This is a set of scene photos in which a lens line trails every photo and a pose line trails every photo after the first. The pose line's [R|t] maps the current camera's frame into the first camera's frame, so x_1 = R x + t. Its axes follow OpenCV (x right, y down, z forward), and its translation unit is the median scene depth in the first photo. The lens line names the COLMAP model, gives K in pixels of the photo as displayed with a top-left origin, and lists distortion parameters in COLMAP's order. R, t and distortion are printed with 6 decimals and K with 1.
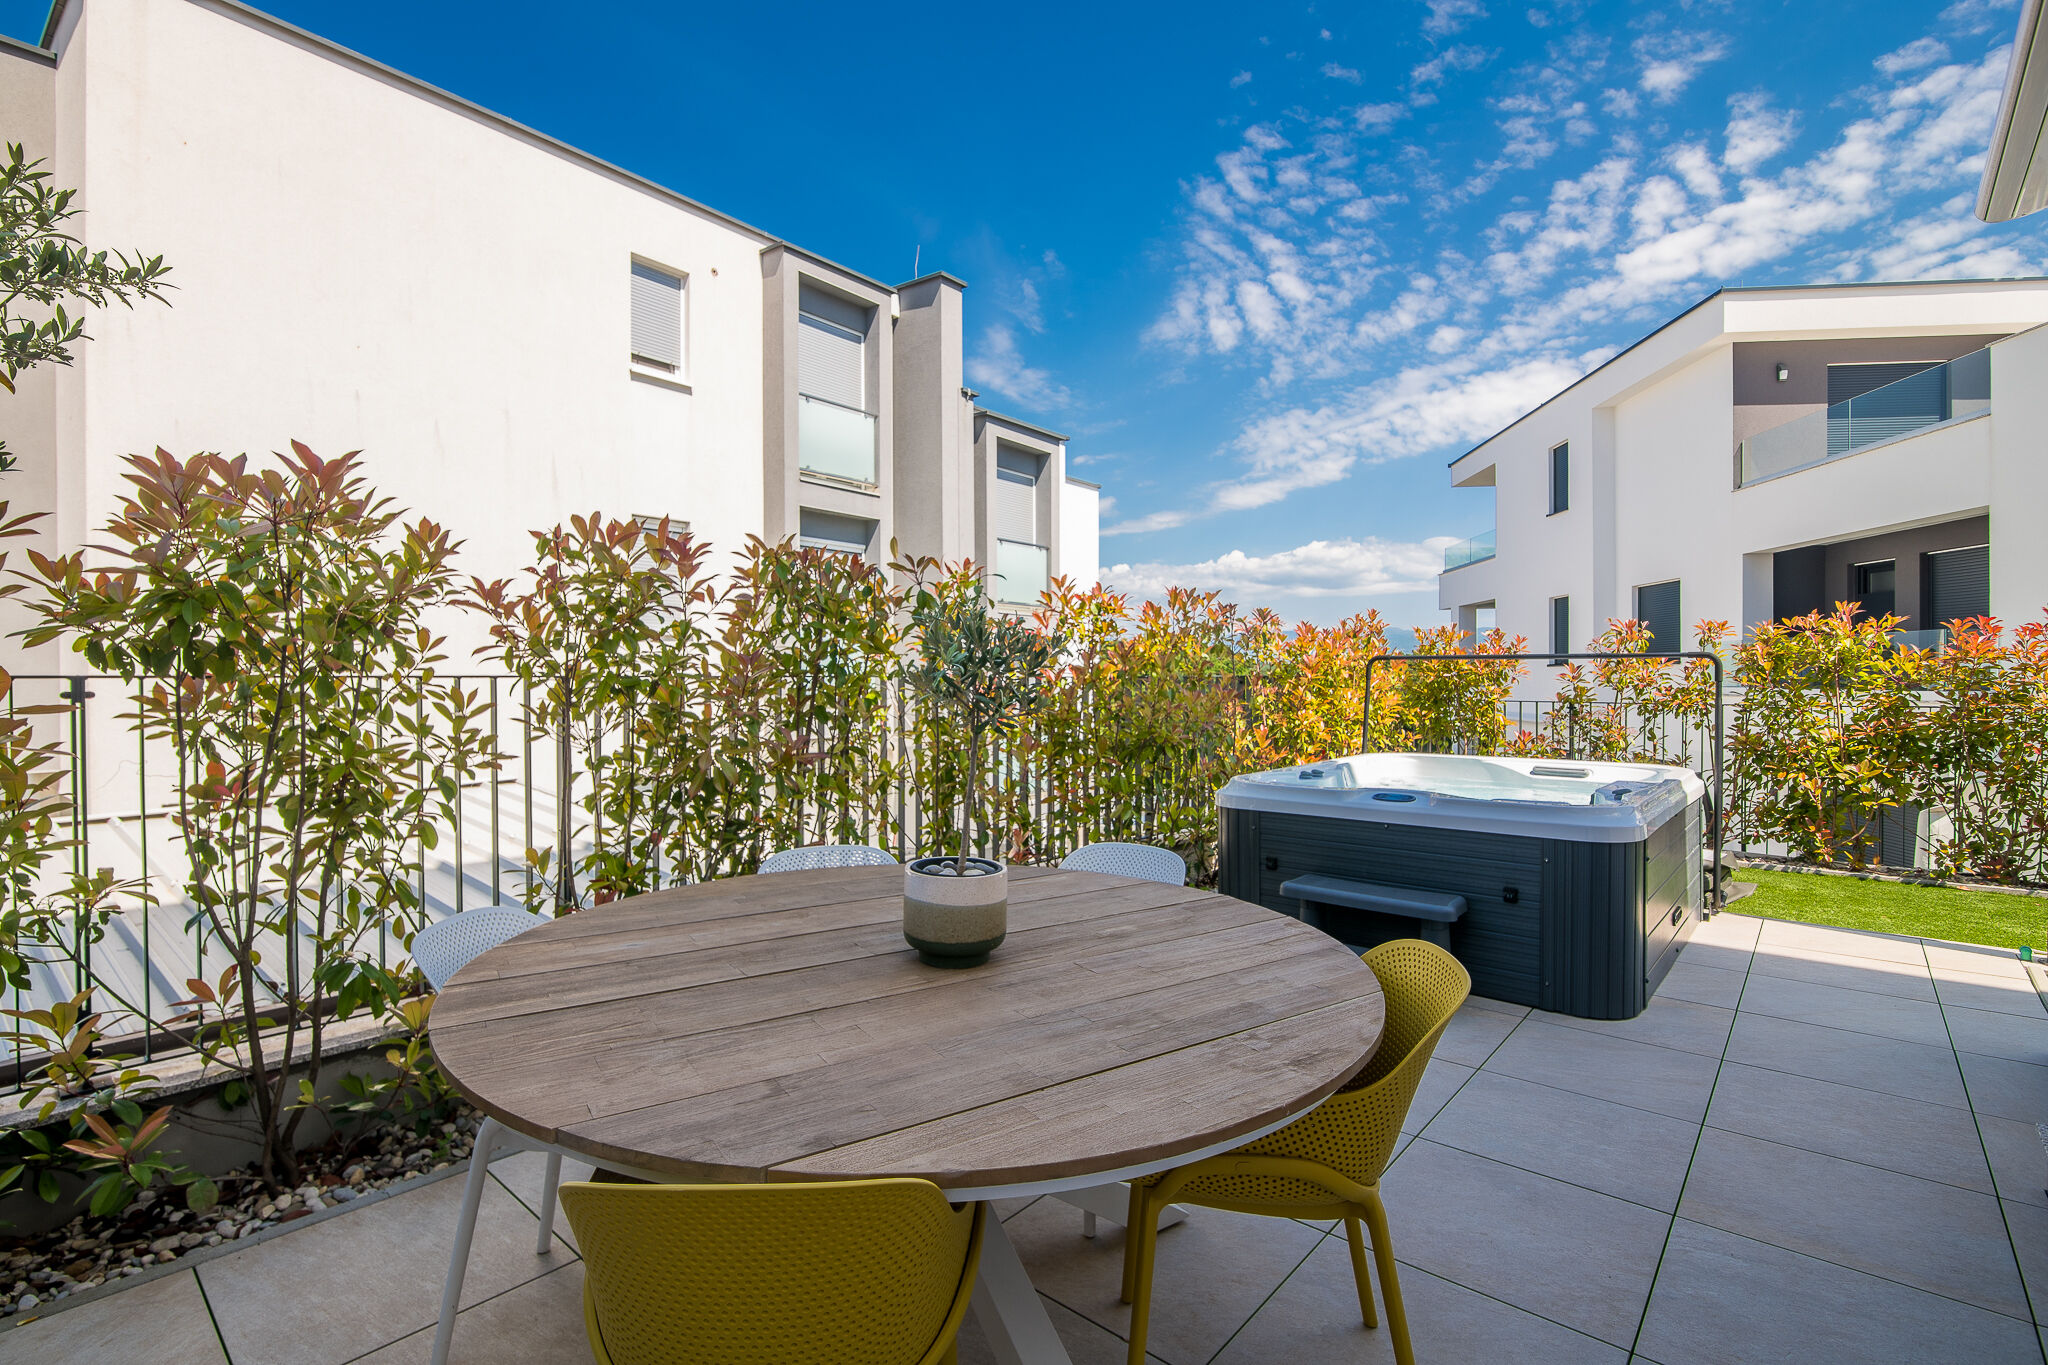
lens RADIAL K [[958.6, 0, 1007.3], [0, 958.6, 688.0], [0, 0, 1]] dist [-0.017635, 0.000814]
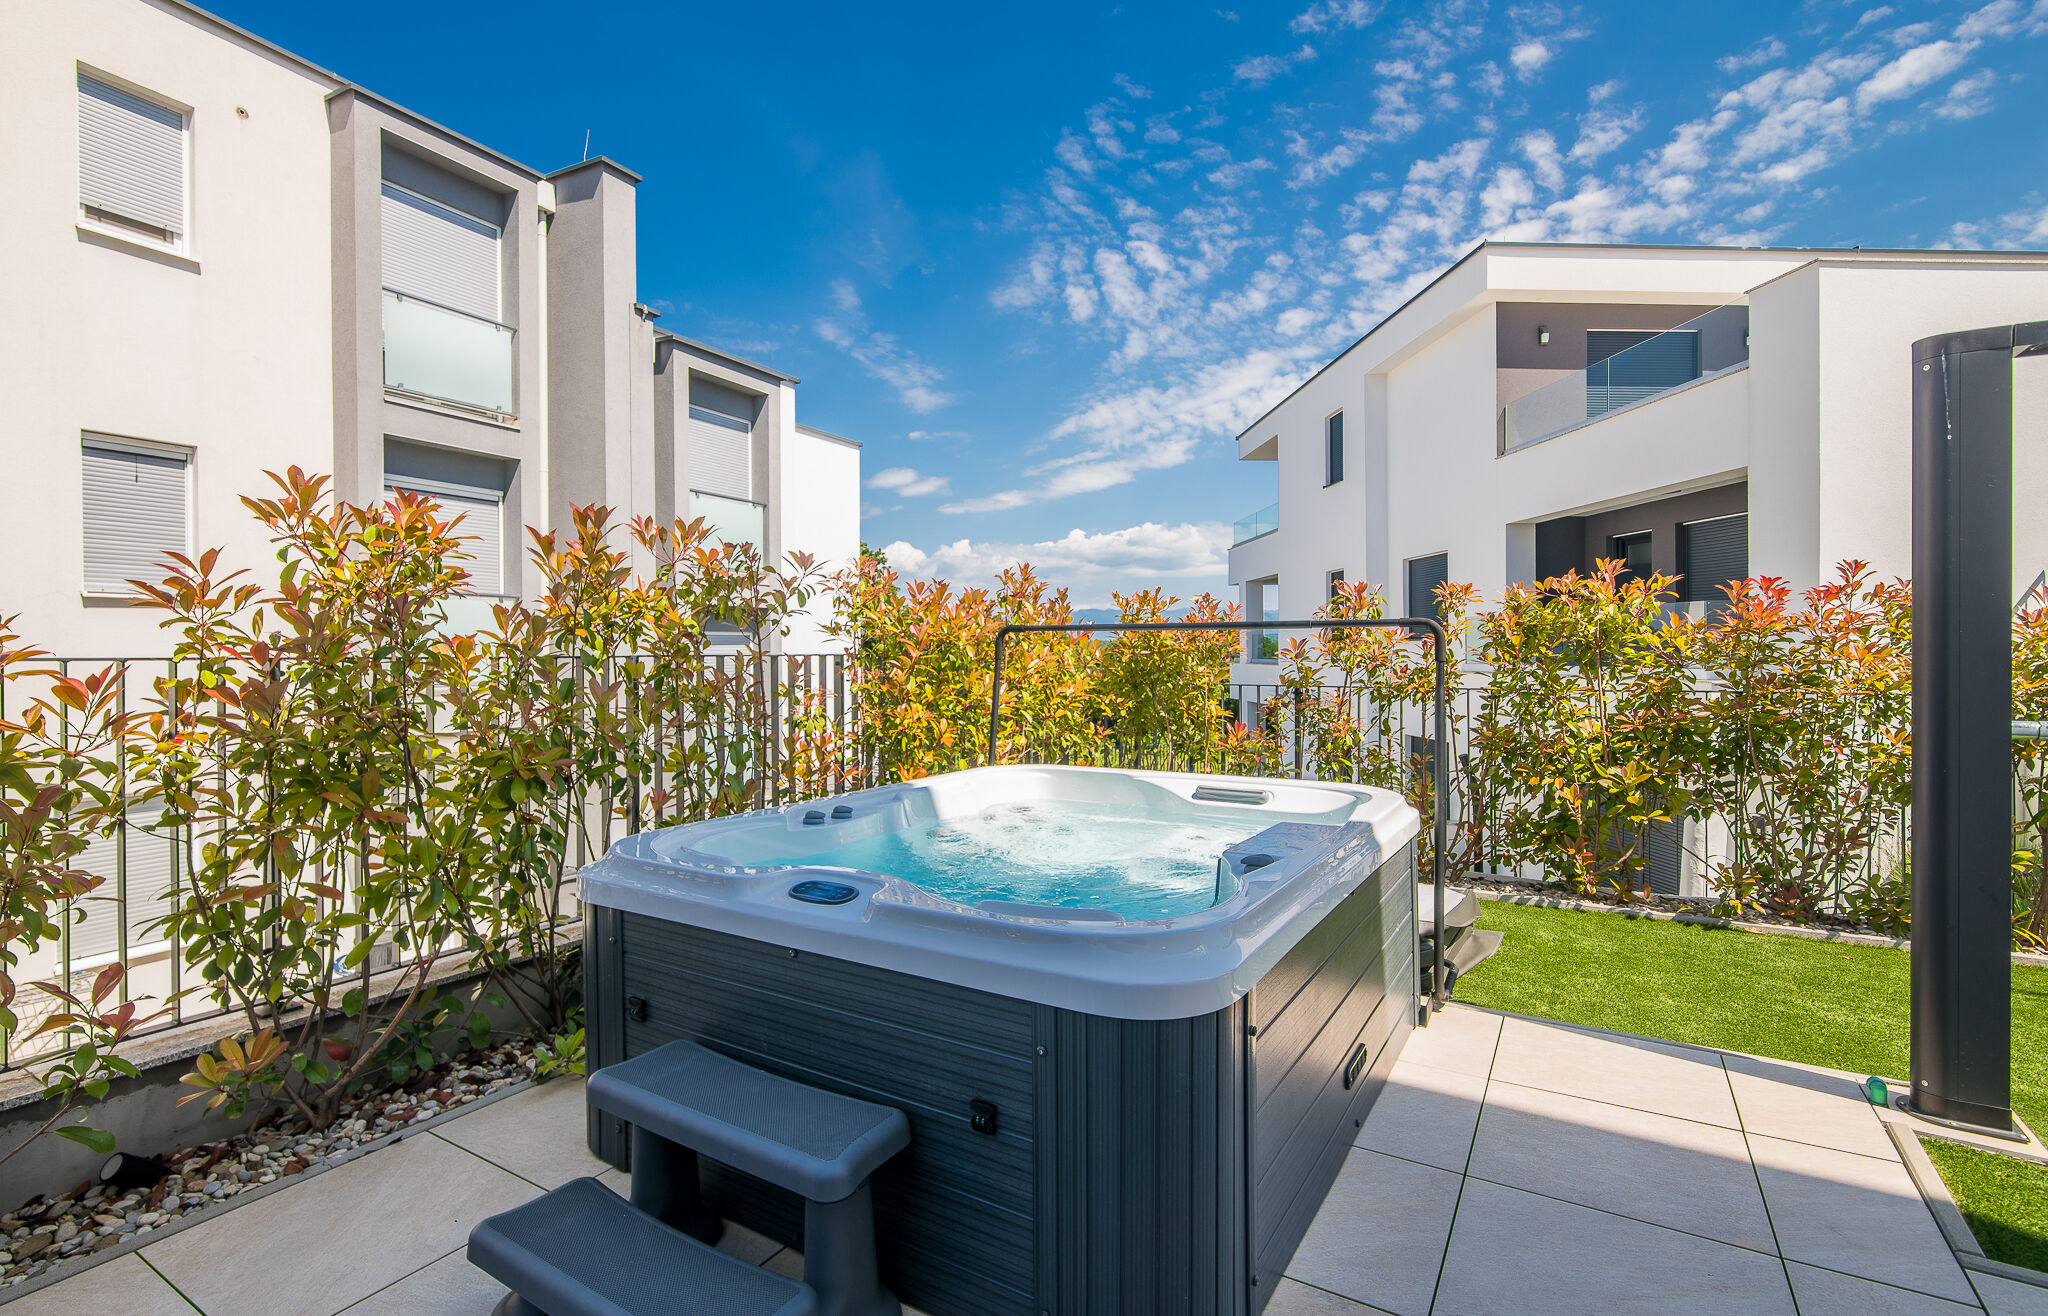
lens RADIAL K [[928.7, 0, 1008.3], [0, 928.7, 658.7], [0, 0, 1]] dist [-0.001099, -0.000528]
pose [[0.987942, -0.003304, 0.154787, 0.259632], [0.004278, 0.999973, -0.005956, -0.004967], [-0.154763, 0.006547, 0.987930, 0.298442]]
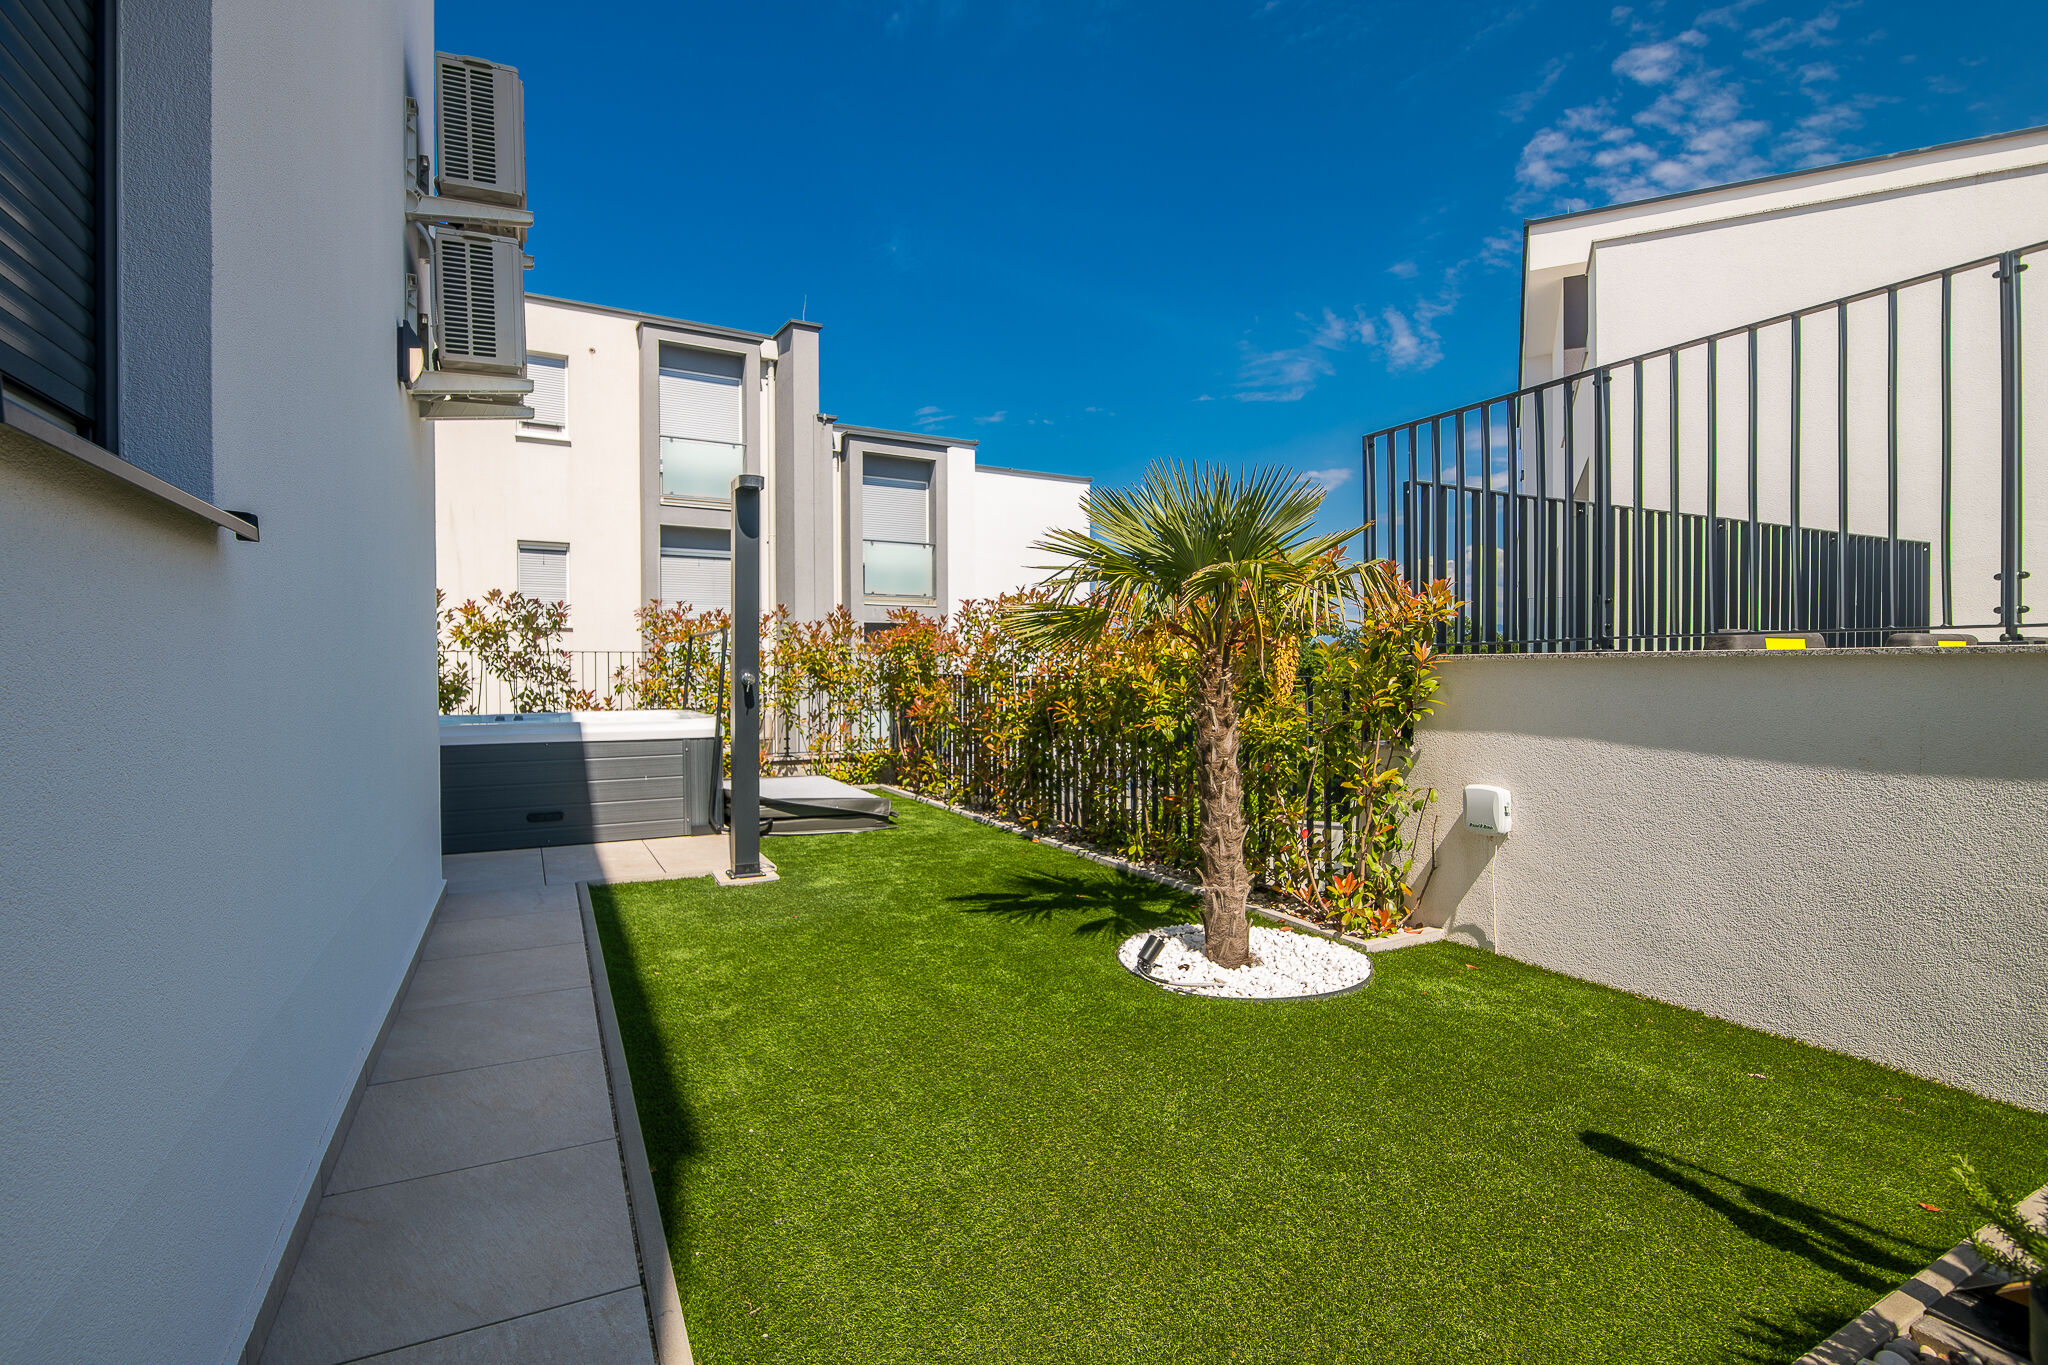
lens RADIAL K [[955.1, 0, 987.1], [0, 955.1, 685.0], [0, 0, 1]] dist [-0.024580, 0.000808]
pose [[0.927202, 0.008169, -0.374473, 1.045856], [-0.007048, 0.999966, 0.004364, 0.020841], [0.374496, -0.001407, 0.927228, -0.005323]]
